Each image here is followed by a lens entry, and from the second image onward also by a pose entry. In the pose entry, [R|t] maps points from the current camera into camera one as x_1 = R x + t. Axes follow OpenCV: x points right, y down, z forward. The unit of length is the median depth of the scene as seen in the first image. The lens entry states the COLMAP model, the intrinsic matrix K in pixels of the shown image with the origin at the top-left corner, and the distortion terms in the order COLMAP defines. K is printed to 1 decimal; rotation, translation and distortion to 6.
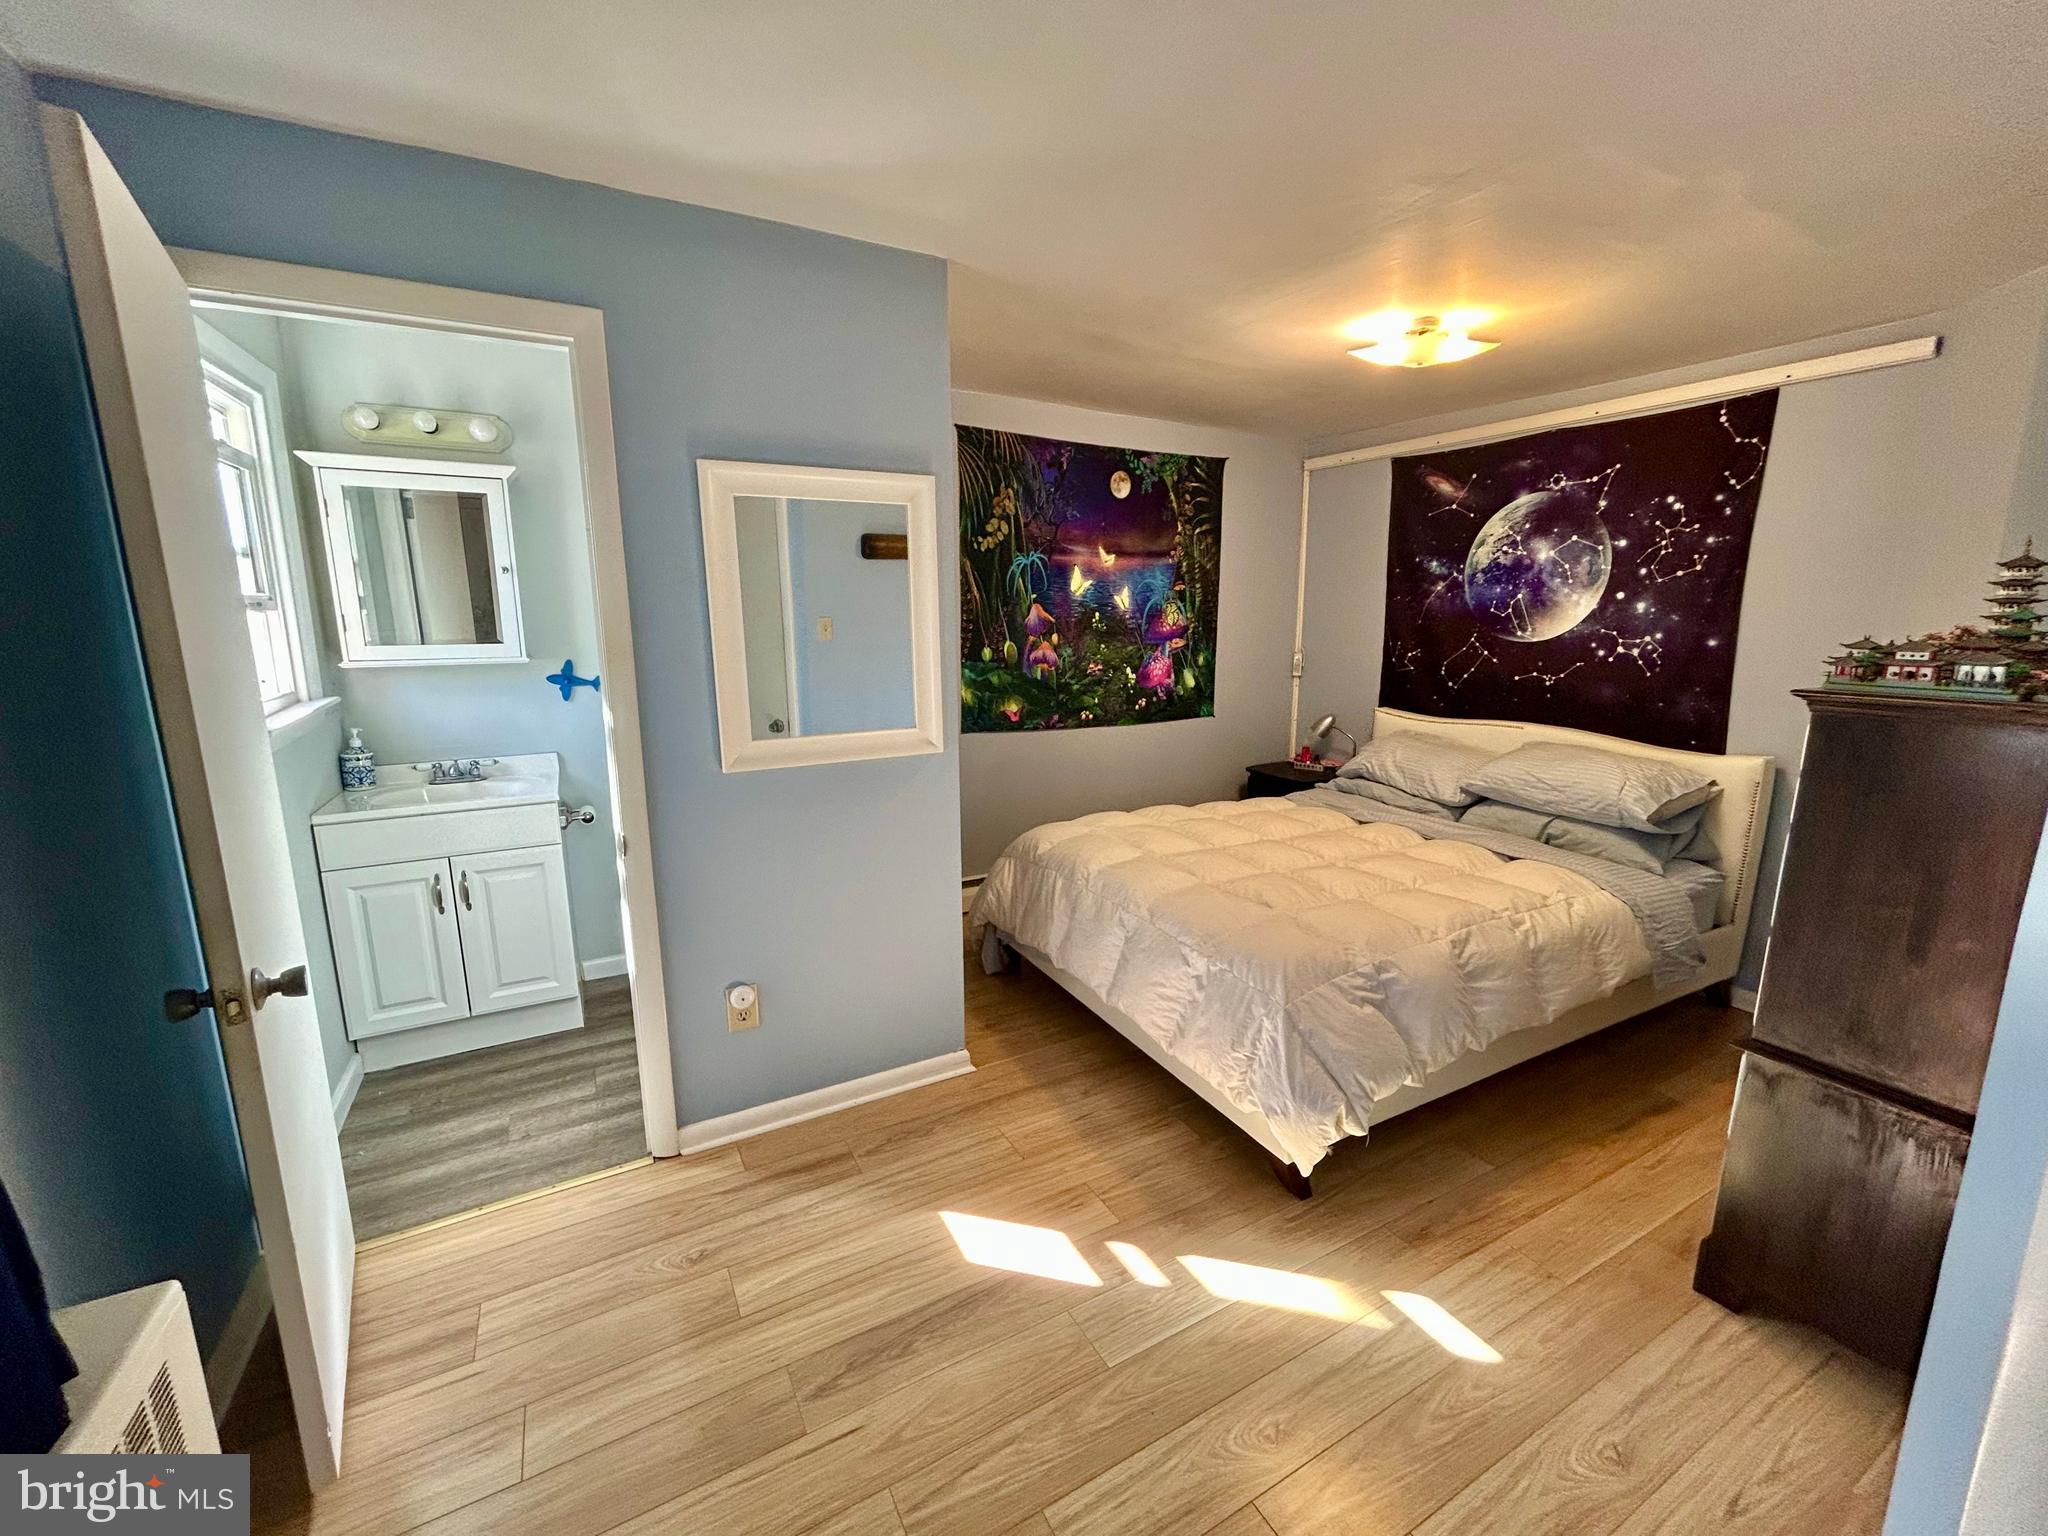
lens RADIAL K [[826.3, 0, 1023.8], [0, 826.3, 772.7], [0, 0, 1]] dist [0.000813, -0.000745]
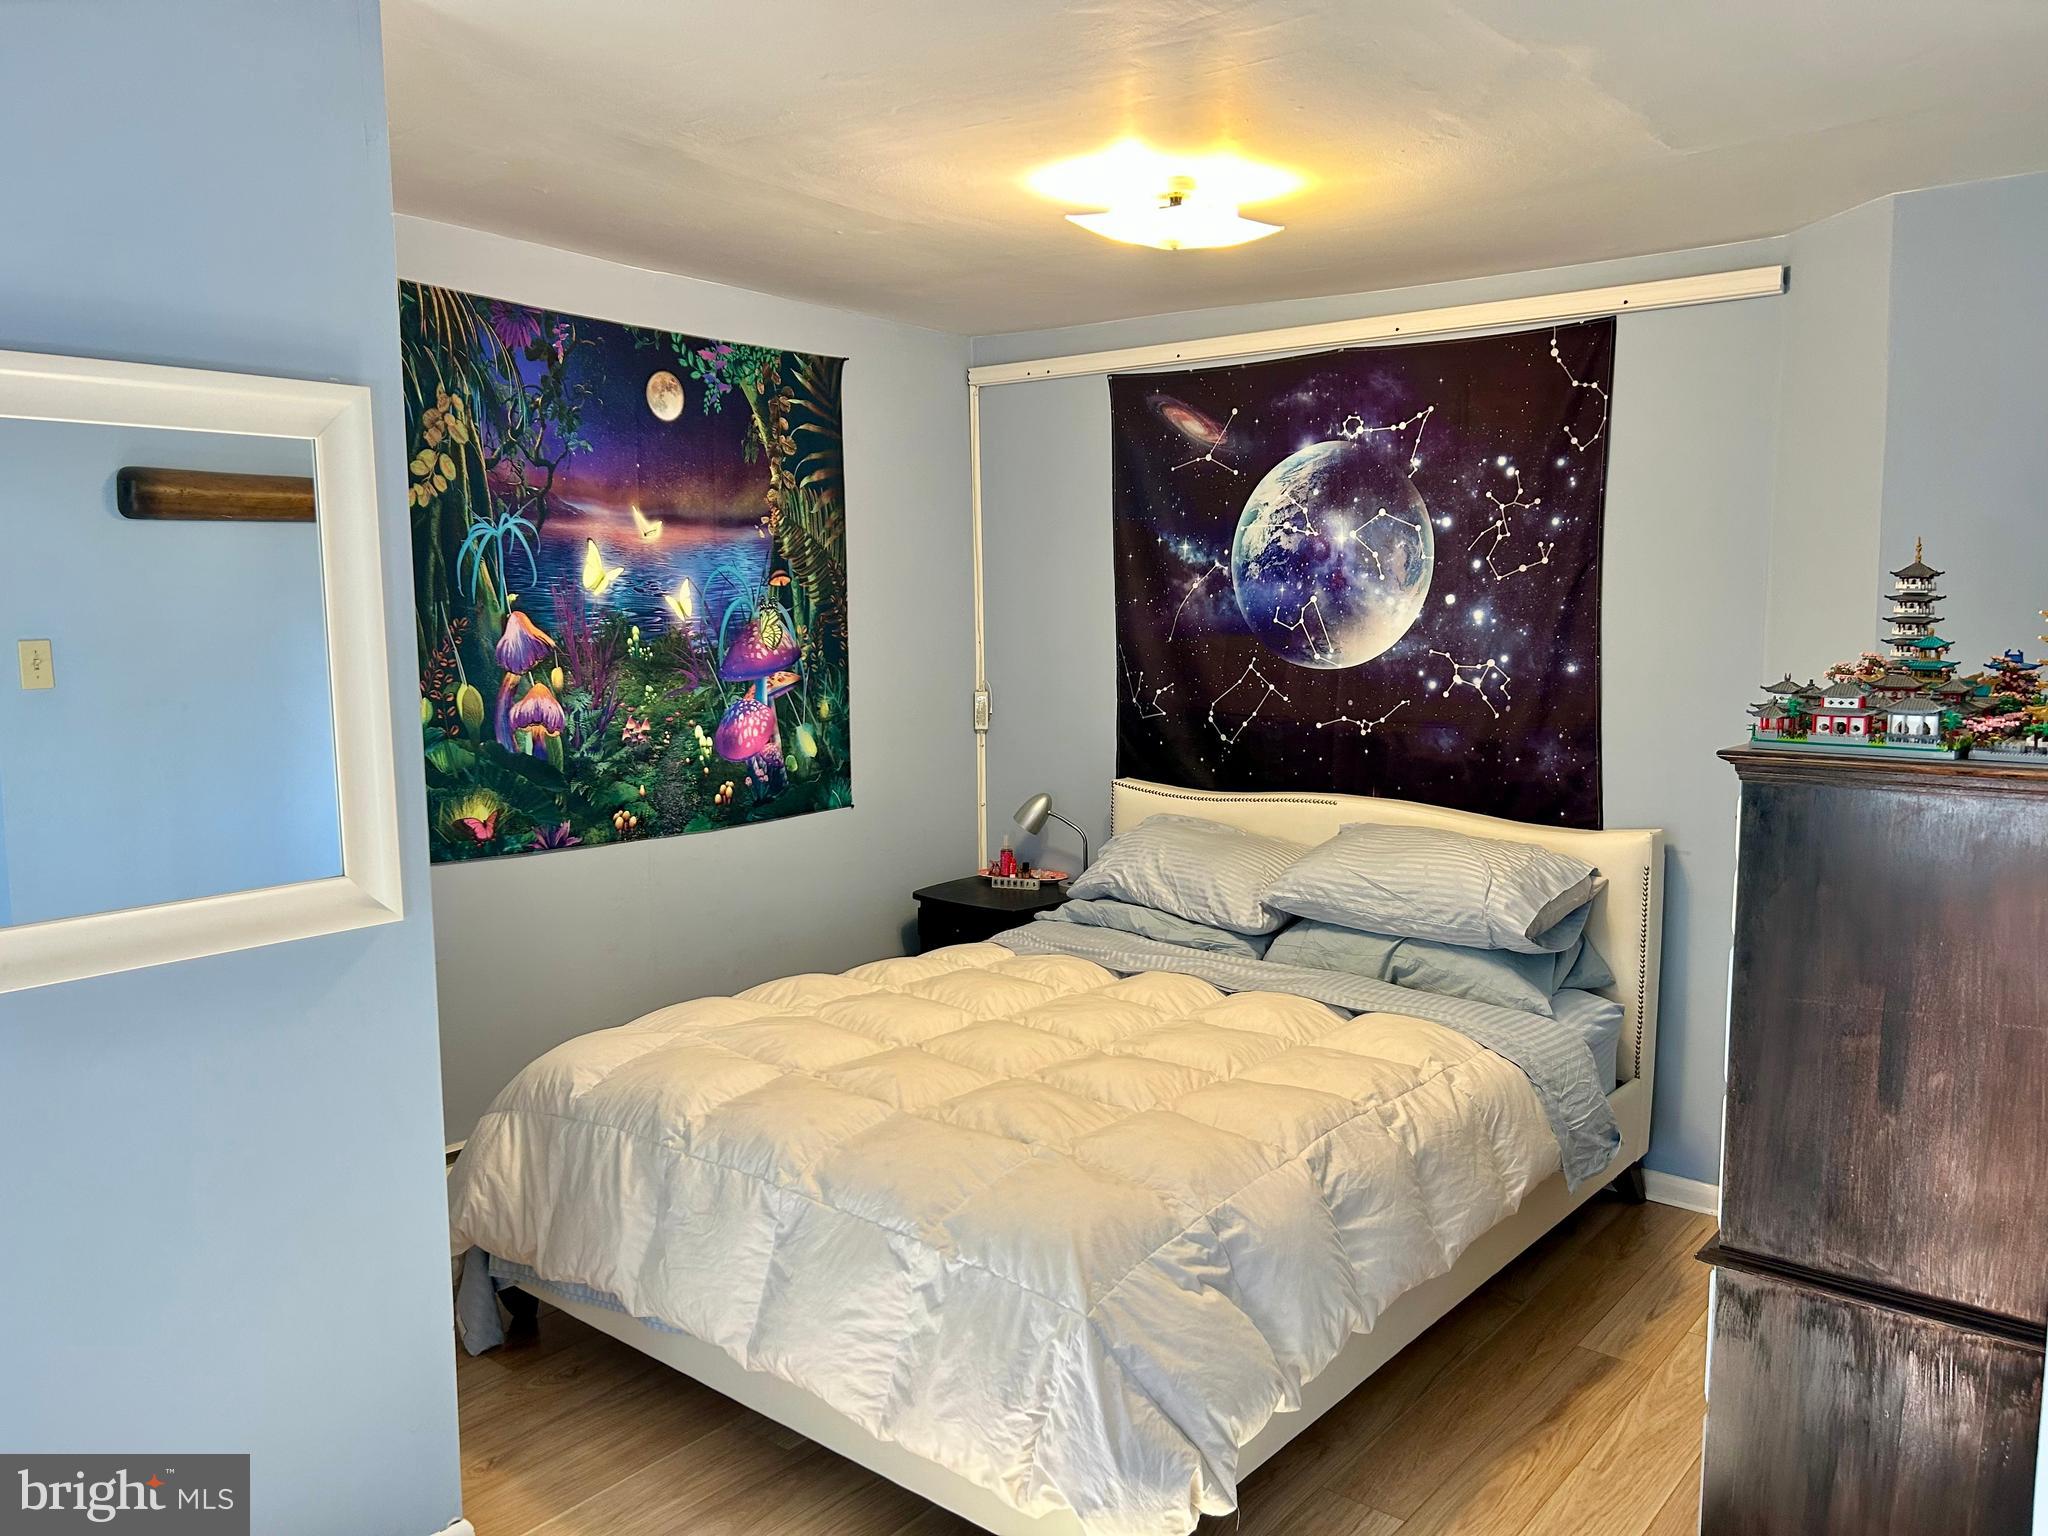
lens RADIAL K [[1538.3, 0, 1028.5], [0, 1538.3, 777.1], [0, 0, 1]] dist [0.047312, -0.048404]
pose [[0.926243, -0.045366, 0.374187, -0.061101], [0.074839, 0.995101, -0.064607, -0.014678], [-0.369423, 0.087845, 0.925100, -0.015254]]
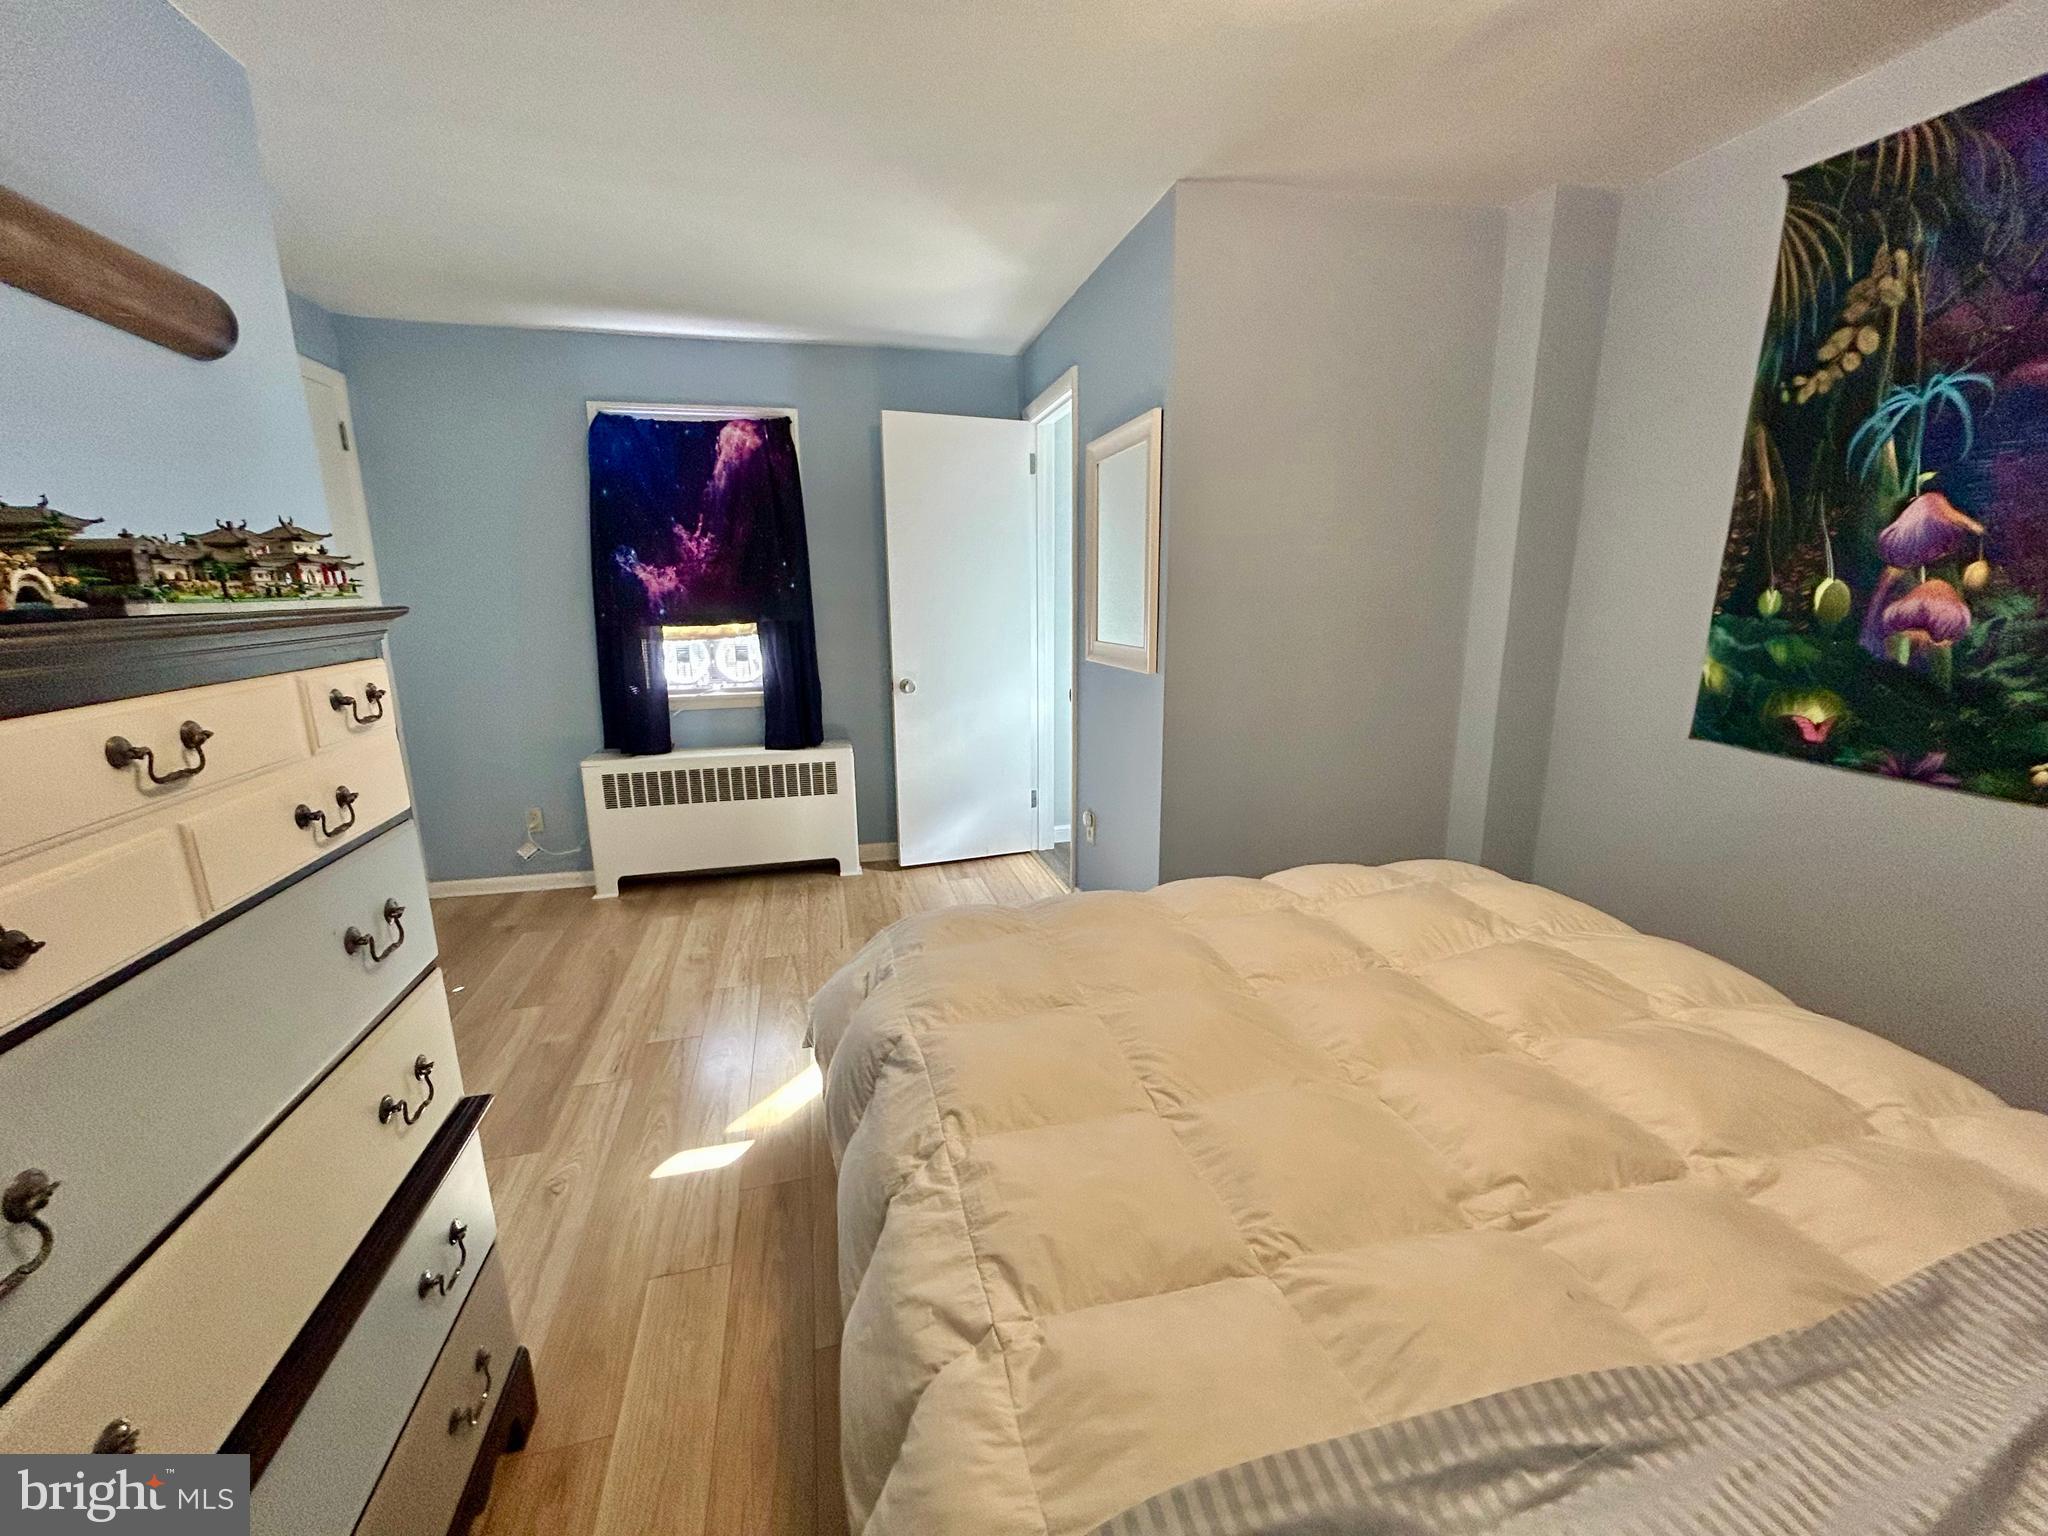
lens RADIAL K [[826.3, 0, 1022.9], [0, 826.3, 766.4], [0, 0, 1]] dist [0.000813, -0.000745]
pose [[-0.246162, 0.213814, -0.945351, 0.637136], [-0.167883, 0.951215, 0.258855, -0.106609], [0.954578, 0.222428, -0.198258, 0.710868]]
